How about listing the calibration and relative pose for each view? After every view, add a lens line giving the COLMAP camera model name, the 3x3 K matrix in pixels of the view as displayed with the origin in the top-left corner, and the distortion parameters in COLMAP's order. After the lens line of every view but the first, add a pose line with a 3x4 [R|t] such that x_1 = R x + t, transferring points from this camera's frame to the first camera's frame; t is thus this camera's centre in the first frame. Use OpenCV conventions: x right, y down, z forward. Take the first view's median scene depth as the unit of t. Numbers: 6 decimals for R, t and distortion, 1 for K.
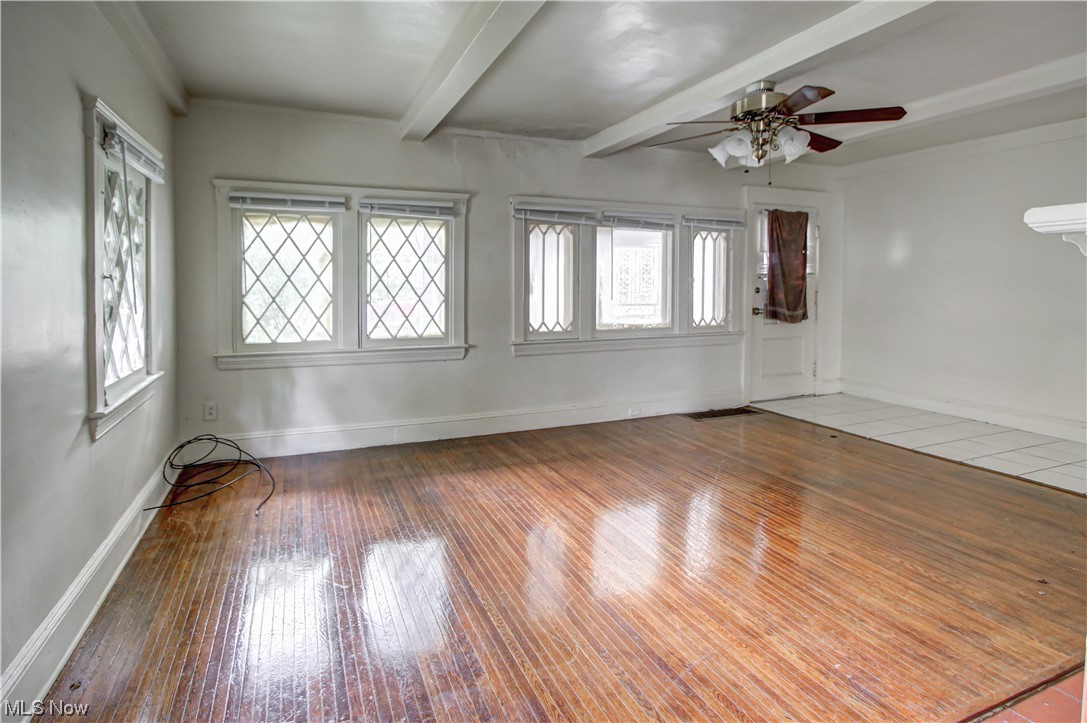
lens RADIAL K [[505.2, 0, 542.1], [0, 505.2, 289.6], [0, 0, 1]] dist [-0.013525, 0.000349]
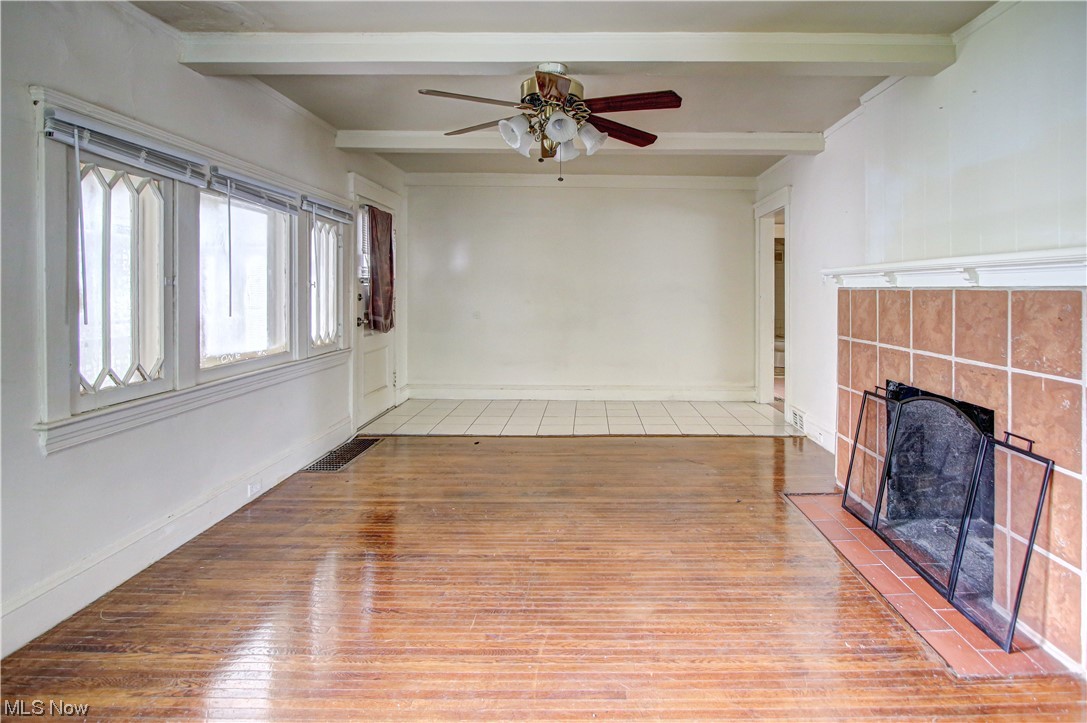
lens RADIAL K [[505.2, 0, 542.1], [0, 505.2, 289.6], [0, 0, 1]] dist [-0.013525, 0.000349]
pose [[0.432968, 0.001769, 0.901407, -0.233148], [0.006675, 0.999964, -0.005169, -0.005539], [-0.901384, 0.008255, 0.432941, 0.388065]]
